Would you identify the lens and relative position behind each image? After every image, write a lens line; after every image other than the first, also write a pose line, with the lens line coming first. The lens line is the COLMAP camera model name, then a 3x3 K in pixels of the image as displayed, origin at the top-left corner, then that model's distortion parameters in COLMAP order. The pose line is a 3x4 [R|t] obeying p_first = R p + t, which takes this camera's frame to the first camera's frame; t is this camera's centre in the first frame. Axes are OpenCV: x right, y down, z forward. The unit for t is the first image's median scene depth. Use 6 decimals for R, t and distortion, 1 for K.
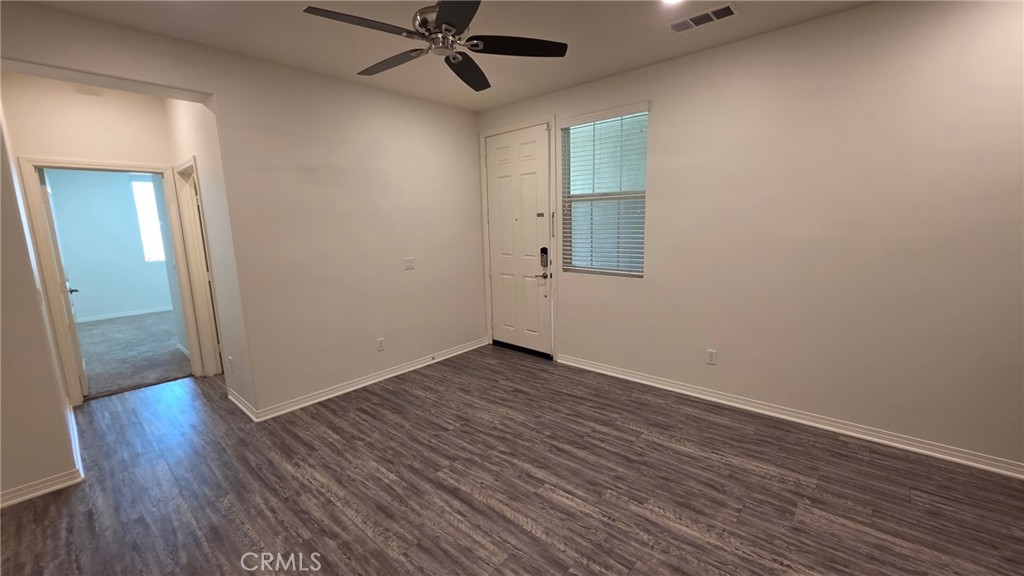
lens RADIAL K [[409.9, 0, 510.2], [0, 409.9, 286.9], [0, 0, 1]] dist [0.002076, -0.000603]
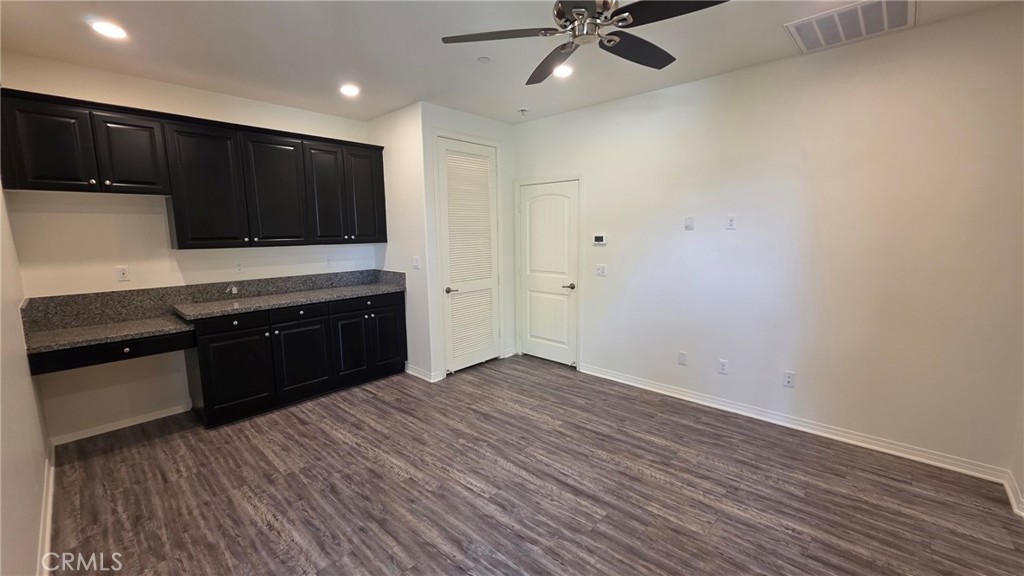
lens RADIAL K [[409.9, 0, 506.9], [0, 409.9, 287.5], [0, 0, 1]] dist [0.002076, -0.000603]
pose [[-0.998920, 0.032261, 0.033452, -0.010082], [0.040751, 0.954071, 0.296795, -0.309347], [-0.022341, 0.297838, -0.954355, 1.841462]]
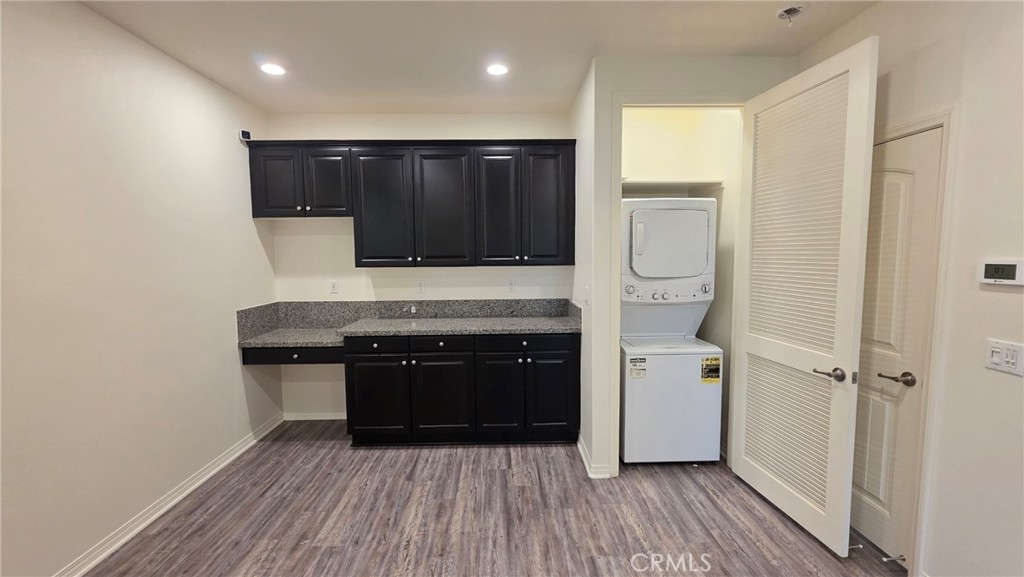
lens RADIAL K [[409.9, 0, 509.2], [0, 409.9, 286.5], [0, 0, 1]] dist [0.002076, -0.000603]
pose [[-0.674843, -0.029608, 0.737367, -0.308817], [0.145905, 0.974117, 0.172647, -0.172770], [-0.723394, 0.224095, -0.653056, 1.082822]]
